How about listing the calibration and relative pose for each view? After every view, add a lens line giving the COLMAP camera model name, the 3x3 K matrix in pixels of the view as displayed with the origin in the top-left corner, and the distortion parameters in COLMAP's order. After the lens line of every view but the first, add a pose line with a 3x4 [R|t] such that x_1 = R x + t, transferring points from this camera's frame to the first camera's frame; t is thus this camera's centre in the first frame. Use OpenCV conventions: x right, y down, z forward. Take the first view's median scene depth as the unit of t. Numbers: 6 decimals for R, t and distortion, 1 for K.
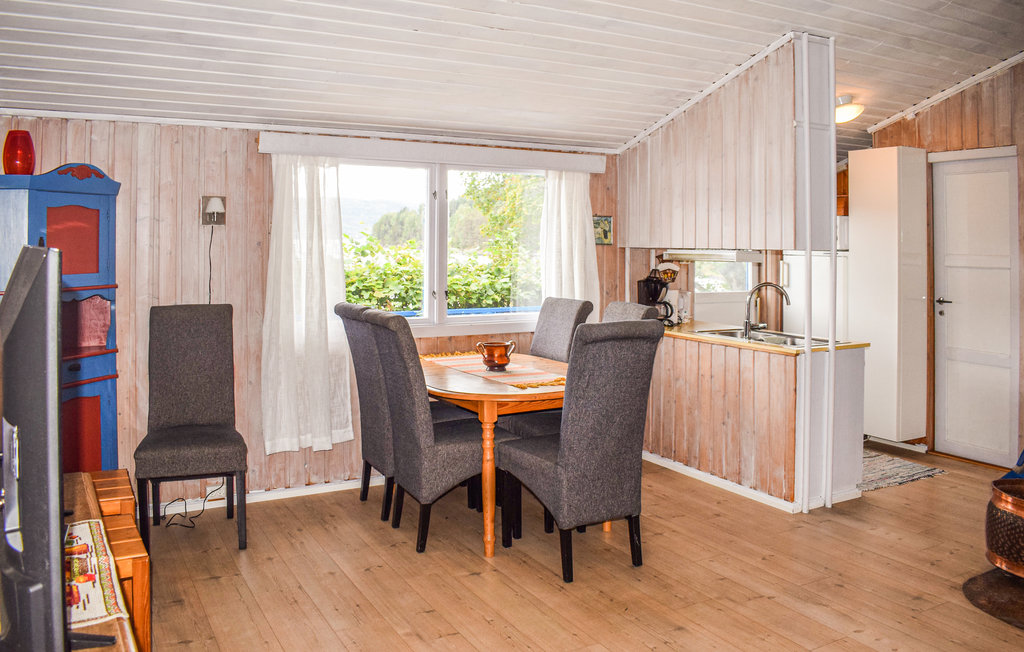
lens RADIAL K [[813.2, 0, 512.0], [0, 813.2, 326.0], [0, 0, 1]] dist [0.004871, 0.005570]
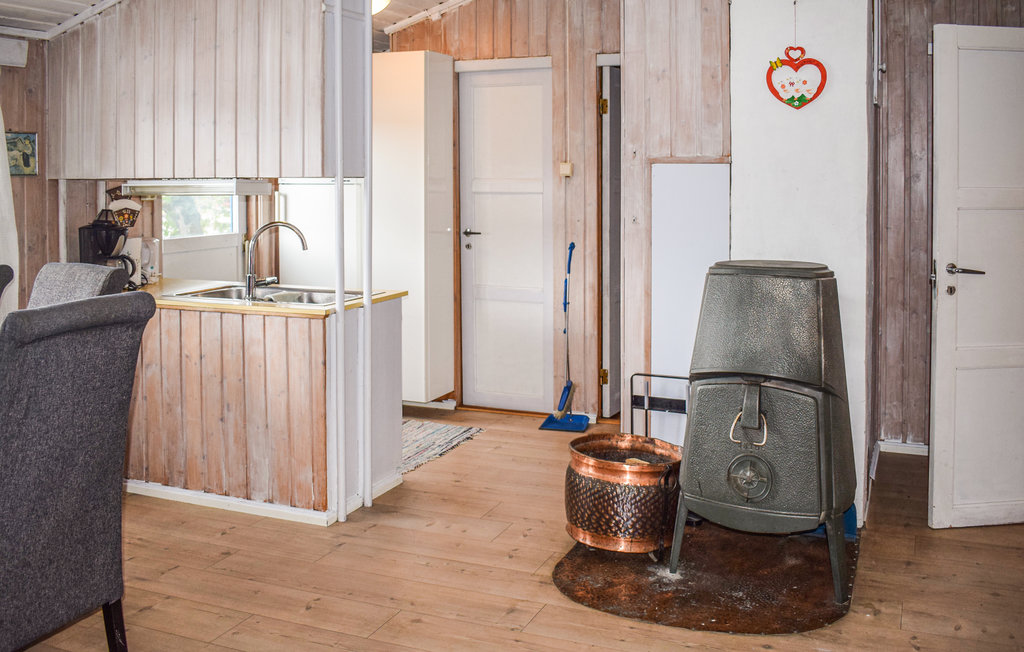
lens RADIAL K [[921.3, 0, 568.0], [0, 921.3, 170.6], [0, 0, 1]] dist [-0.066063, 0.007788]
pose [[0.773140, -0.017472, 0.633995, -0.008694], [0.081389, 0.994089, -0.071856, -0.017665], [-0.628992, 0.107155, 0.769992, 0.179949]]
